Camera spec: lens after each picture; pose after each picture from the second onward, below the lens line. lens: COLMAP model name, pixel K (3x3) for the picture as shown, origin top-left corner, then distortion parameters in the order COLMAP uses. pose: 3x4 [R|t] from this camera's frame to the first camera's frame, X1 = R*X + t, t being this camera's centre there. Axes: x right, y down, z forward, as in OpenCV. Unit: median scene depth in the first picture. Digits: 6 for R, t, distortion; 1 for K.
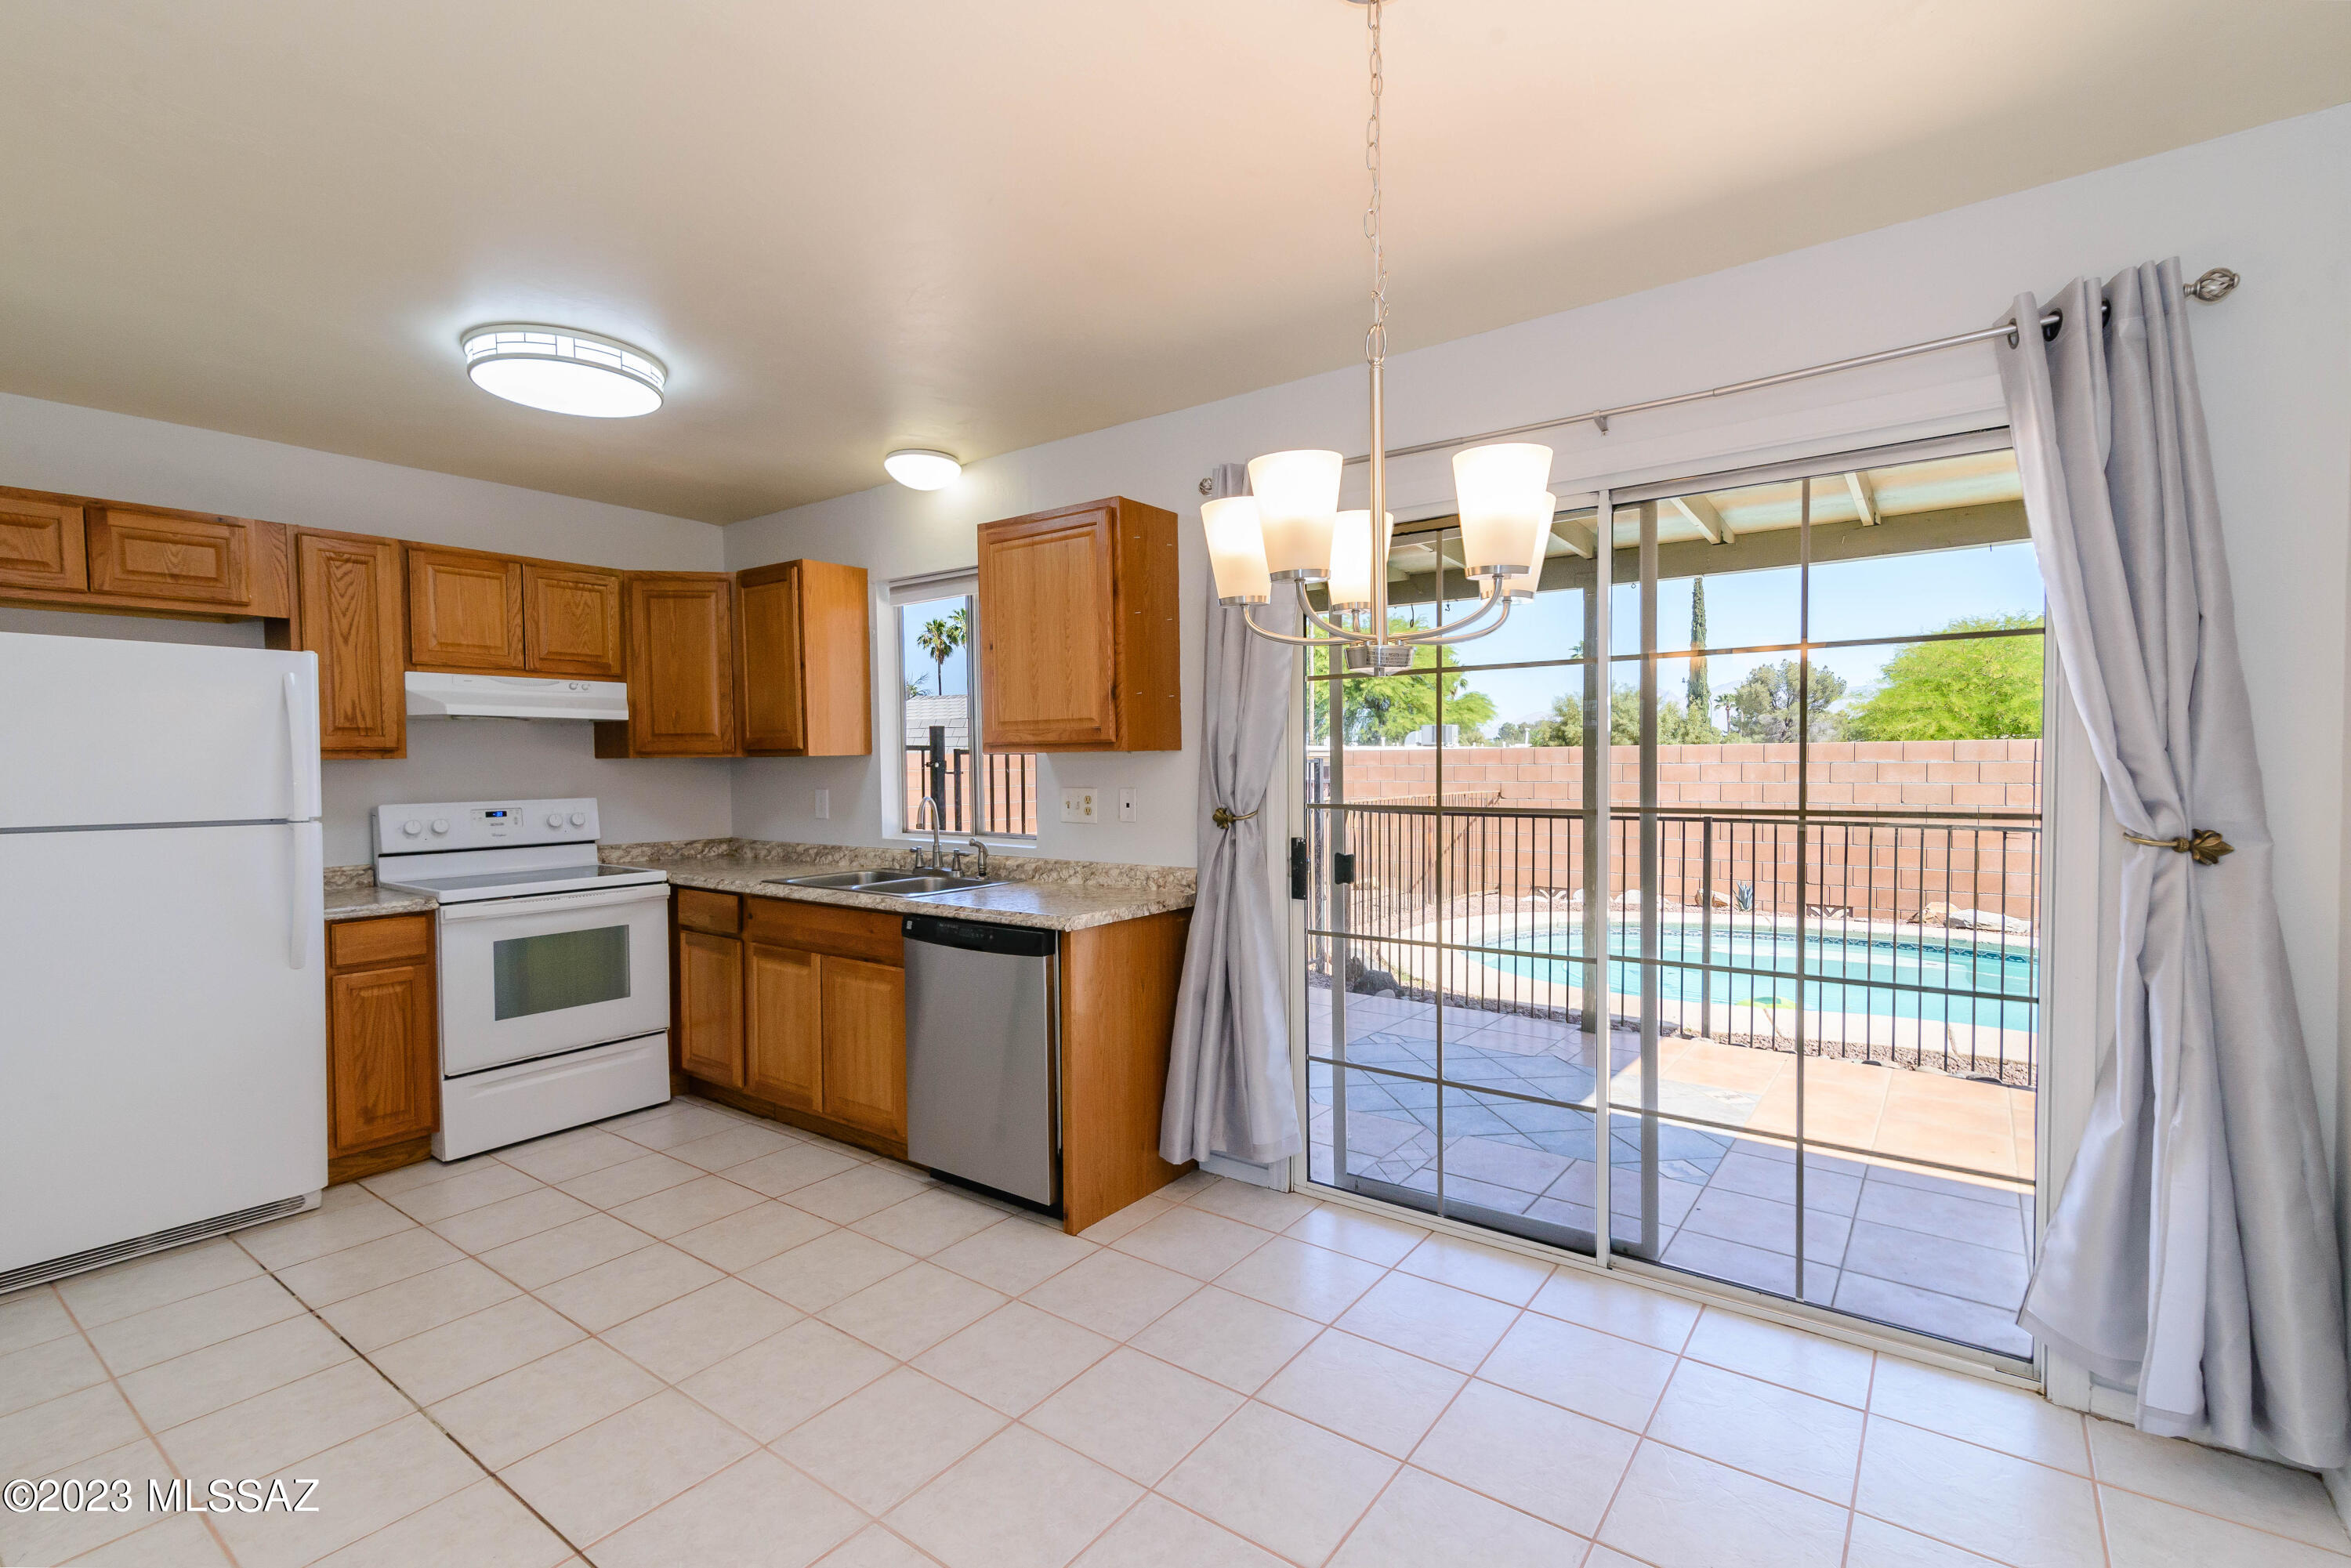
lens RADIAL K [[1067.6, 0, 1184.6], [0, 1067.6, 792.3], [0, 0, 1]] dist [0.014427, -0.000464]
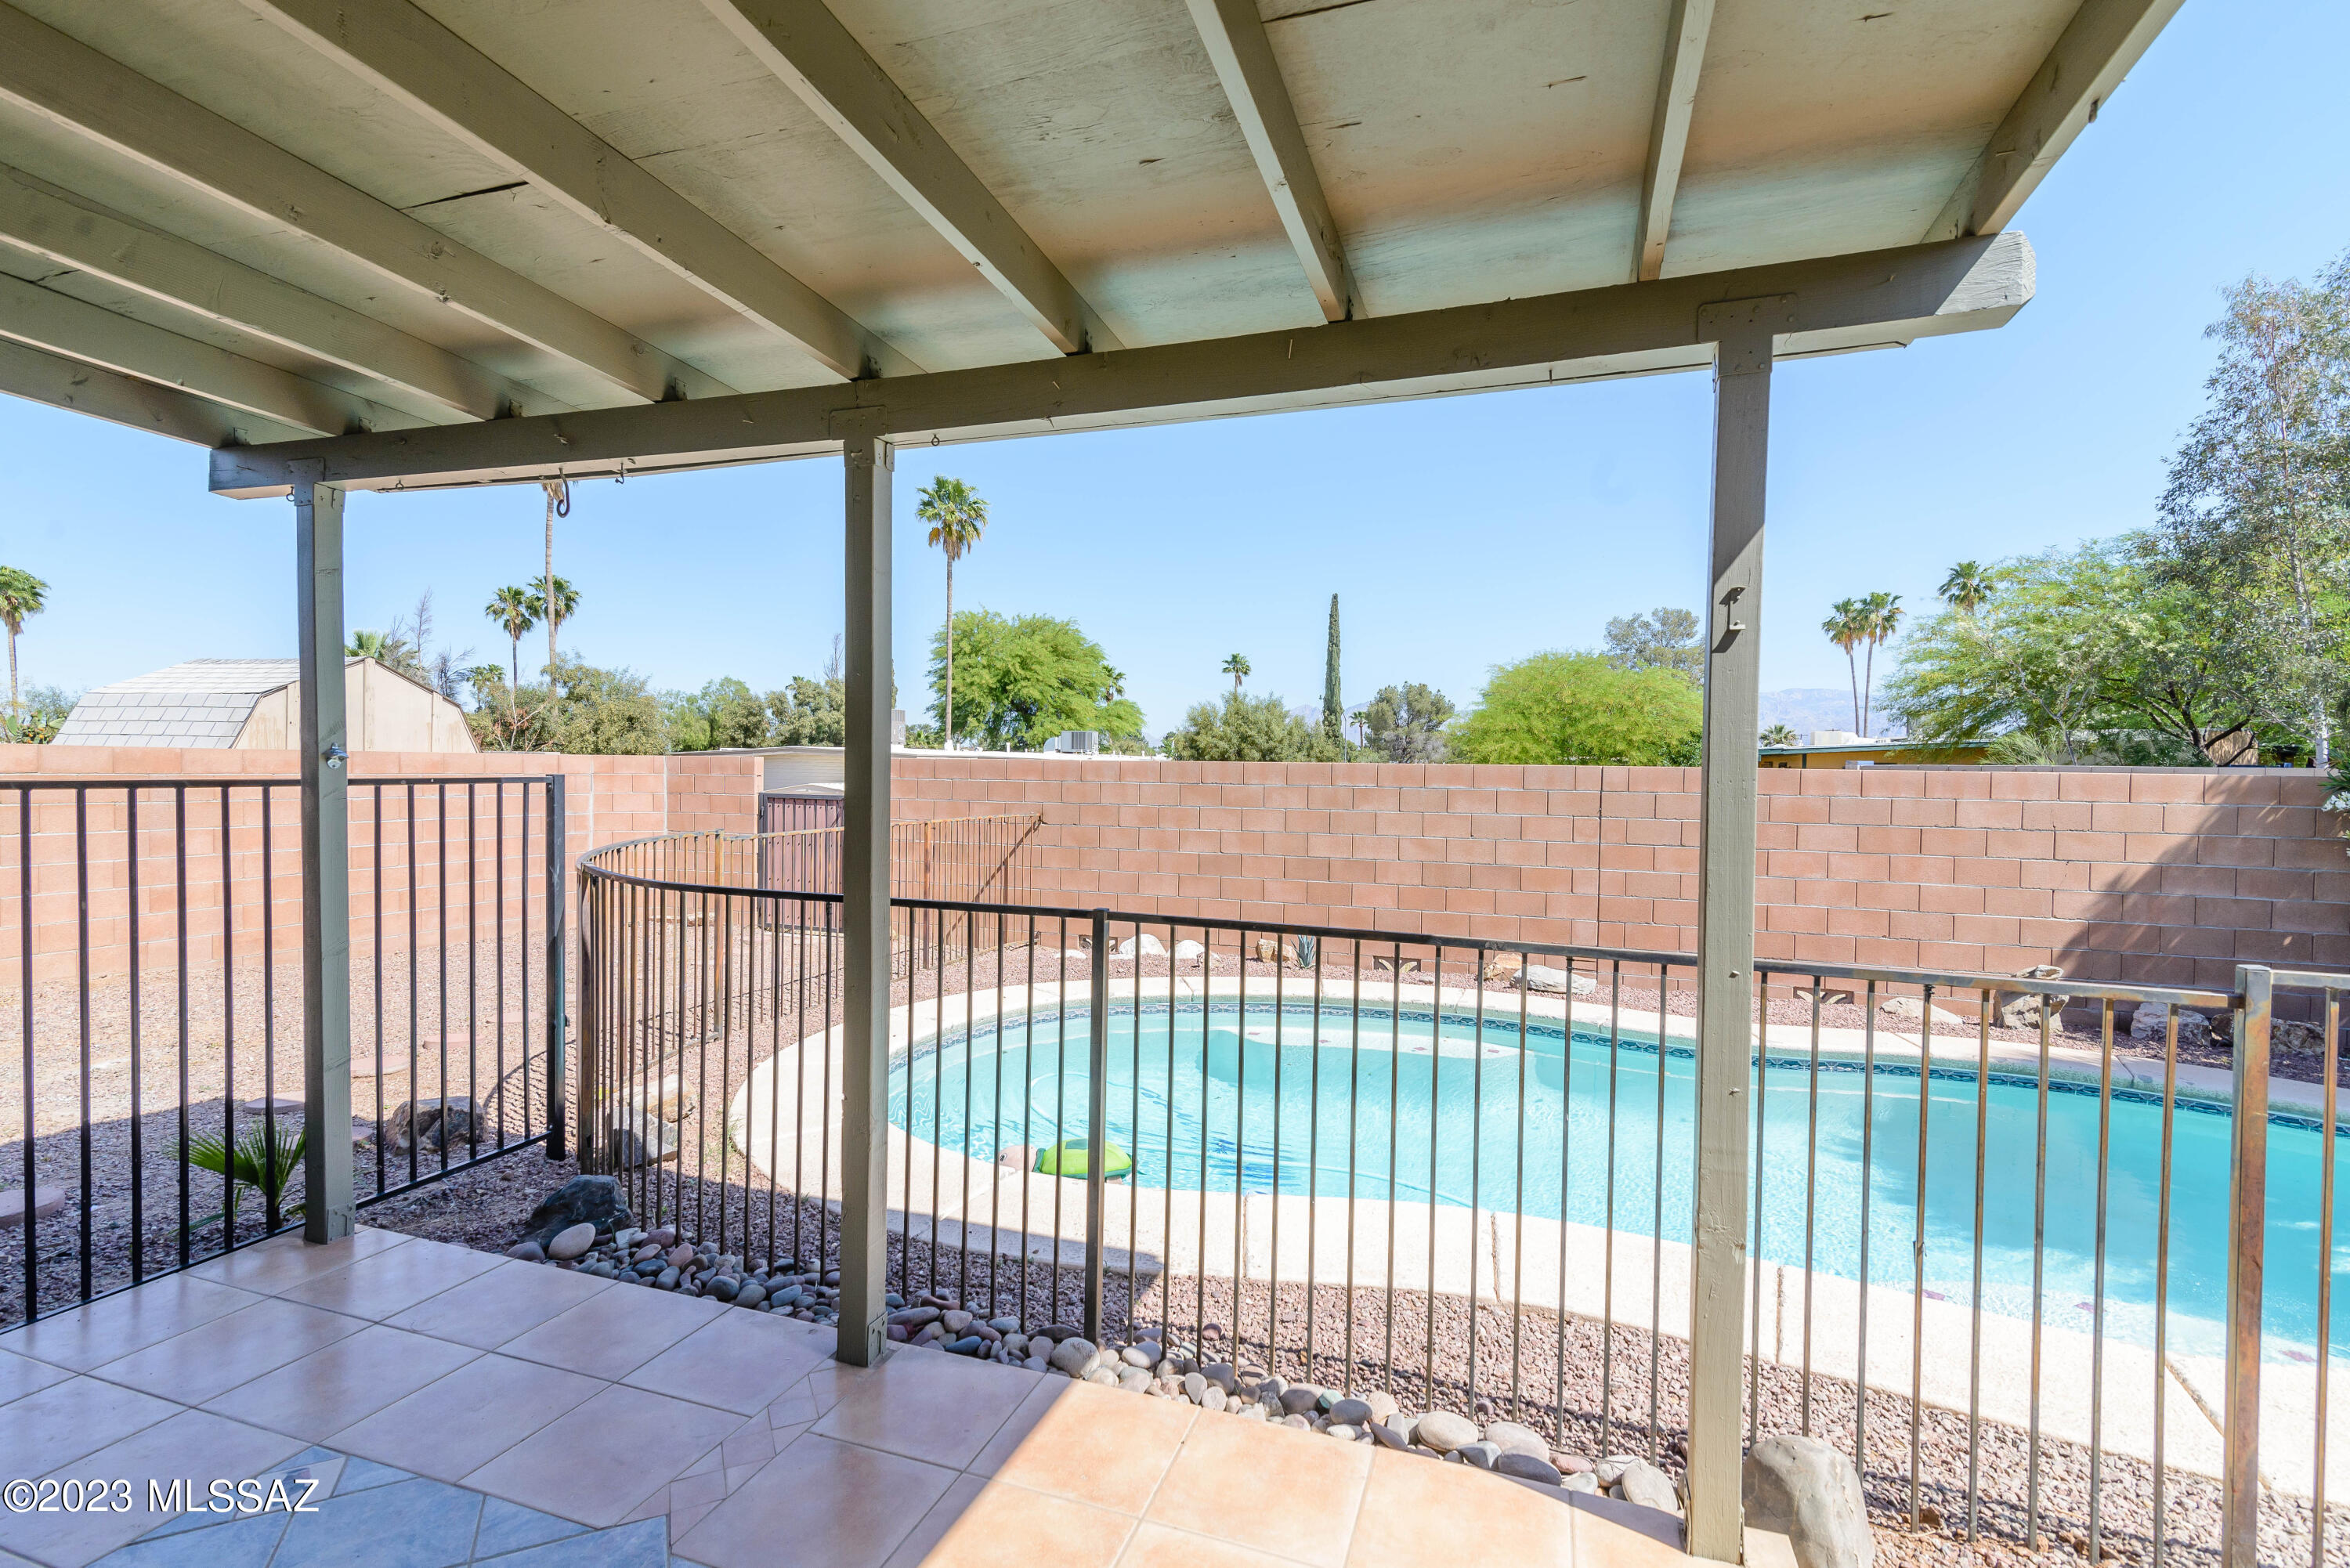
lens RADIAL K [[1067.2, 0, 1179.4], [0, 1067.2, 800.1], [0, 0, 1]] dist [0.014427, -0.000464]
pose [[0.955781, 0.013578, 0.293767, 0.526954], [-0.014726, 0.999890, 0.001698, -0.046930], [-0.293711, -0.005949, 0.955876, 0.690317]]
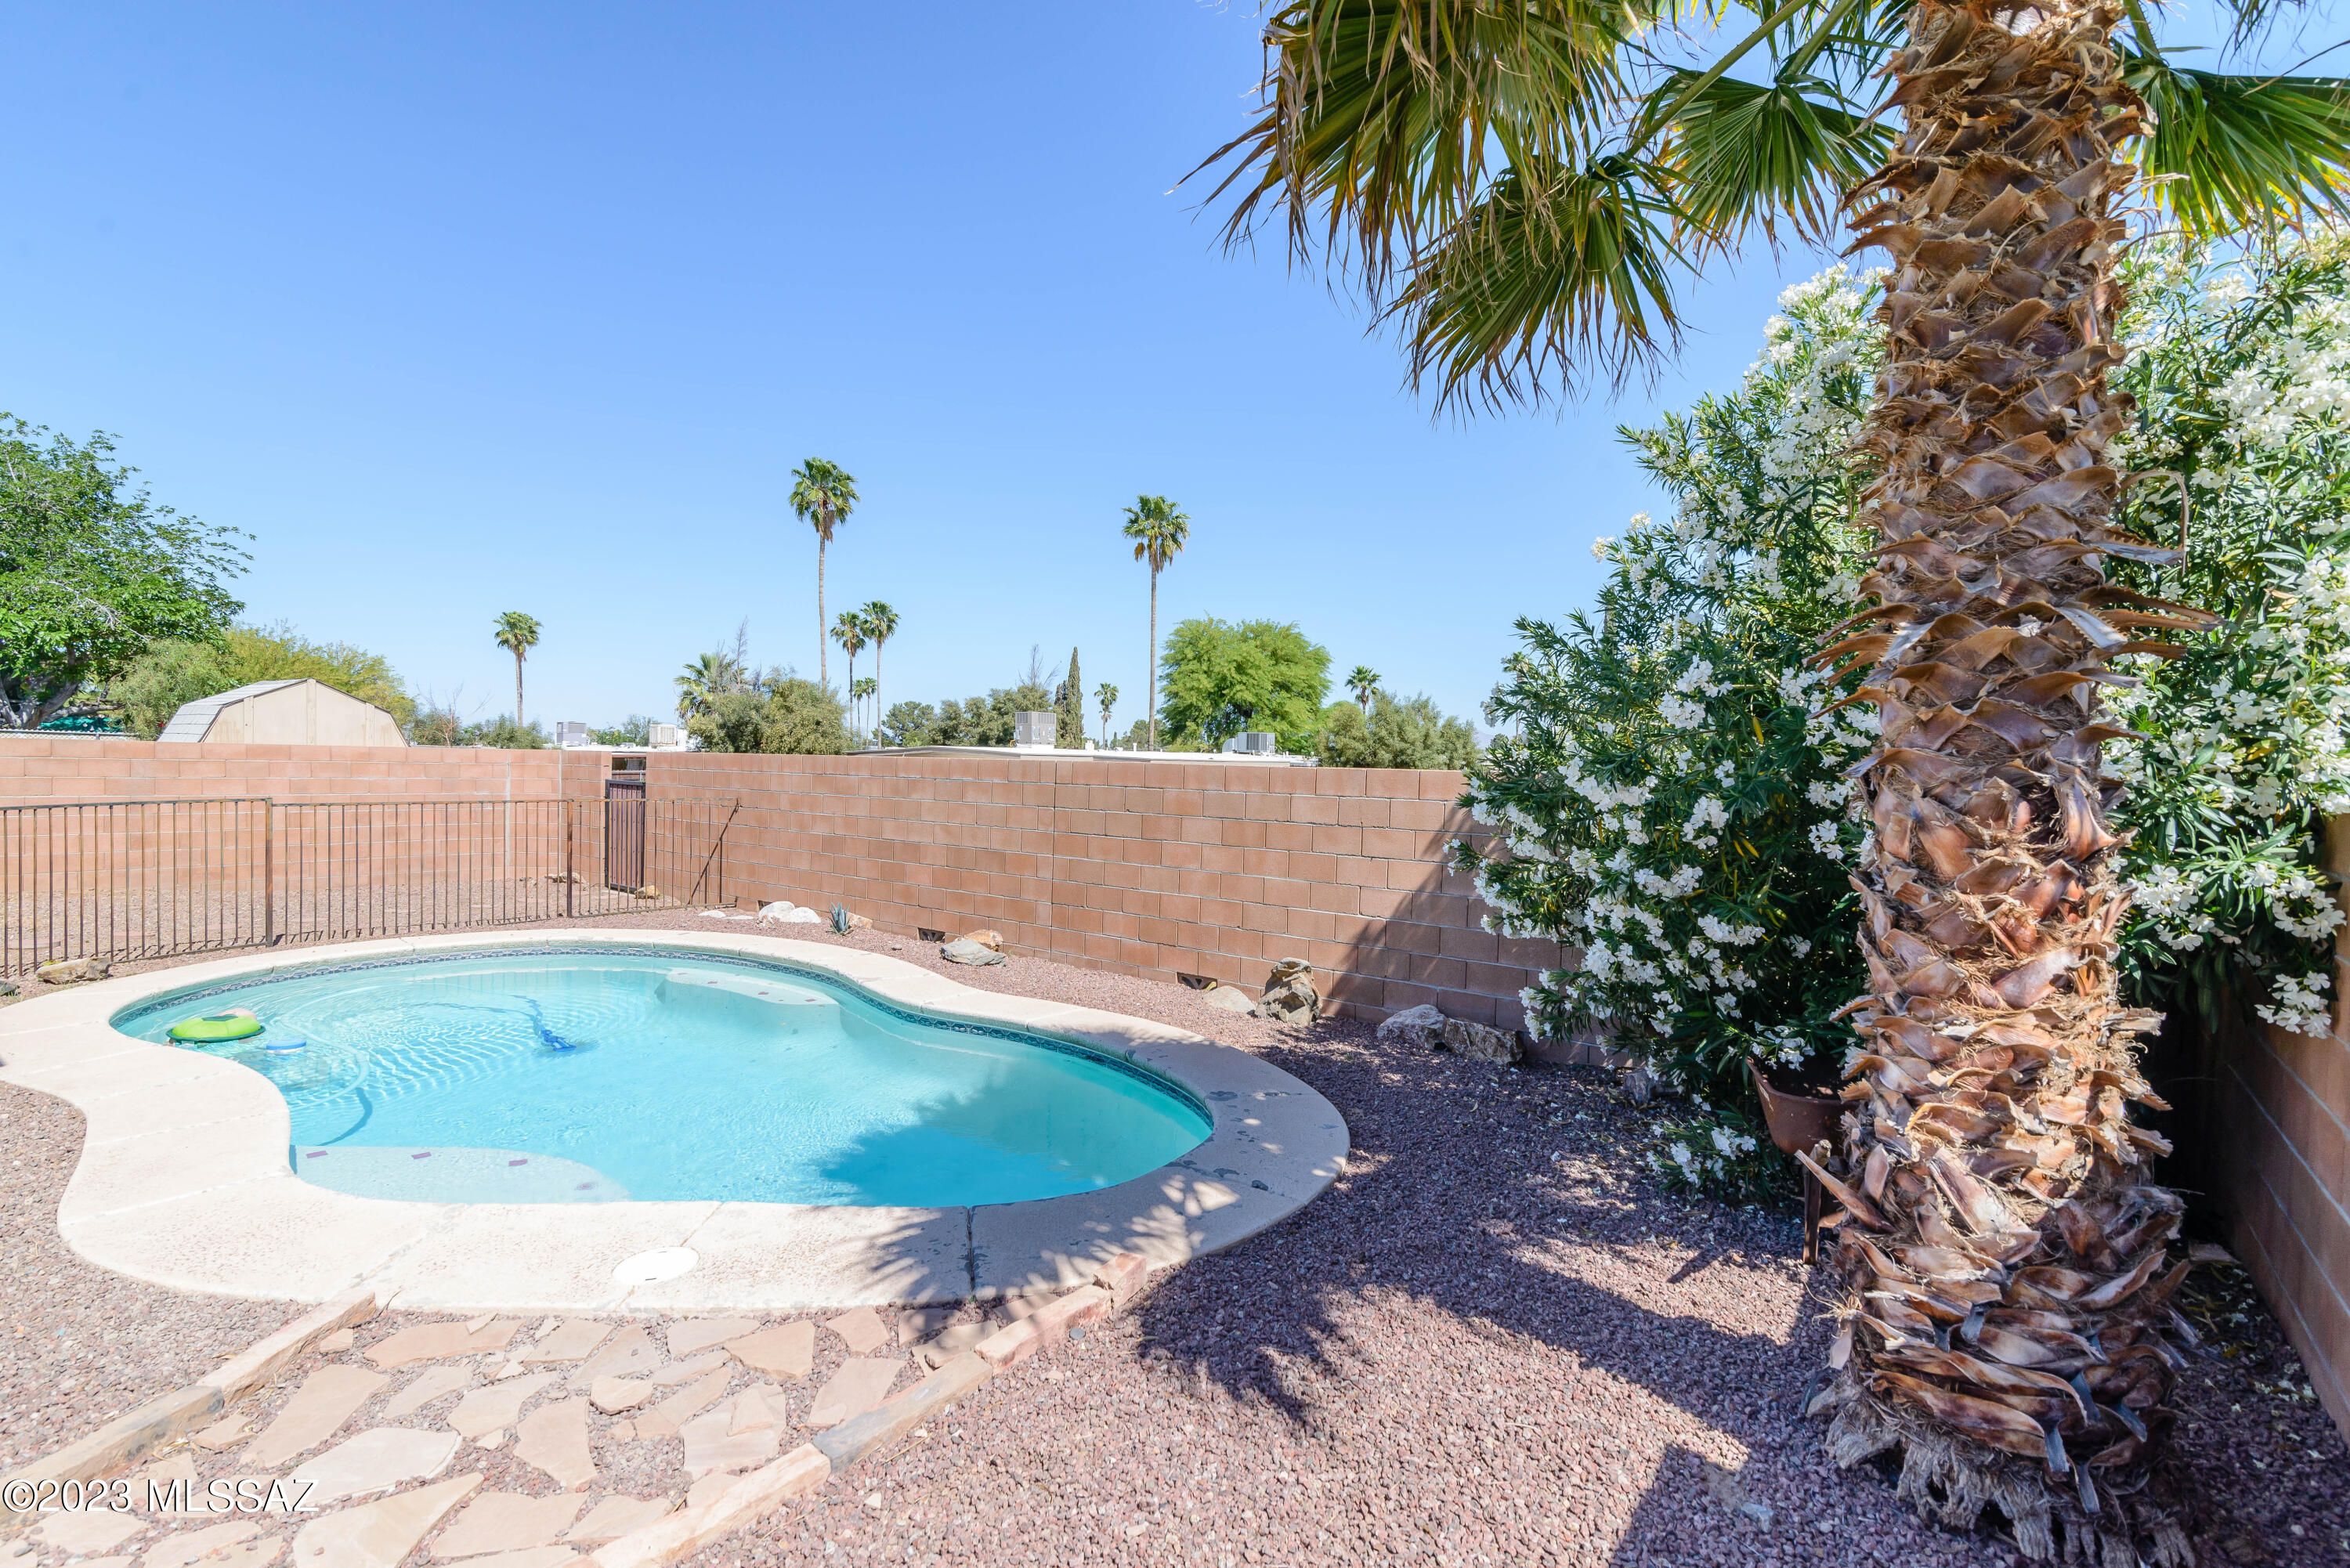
lens RADIAL K [[1067.2, 0, 1175.9], [0, 1067.2, 794.5], [0, 0, 1]] dist [0.014427, -0.000464]
pose [[0.999198, 0.033465, -0.021984, 2.327745], [-0.033452, 0.999440, 0.000964, -0.060618], [0.022004, -0.000228, 0.999758, 0.164658]]
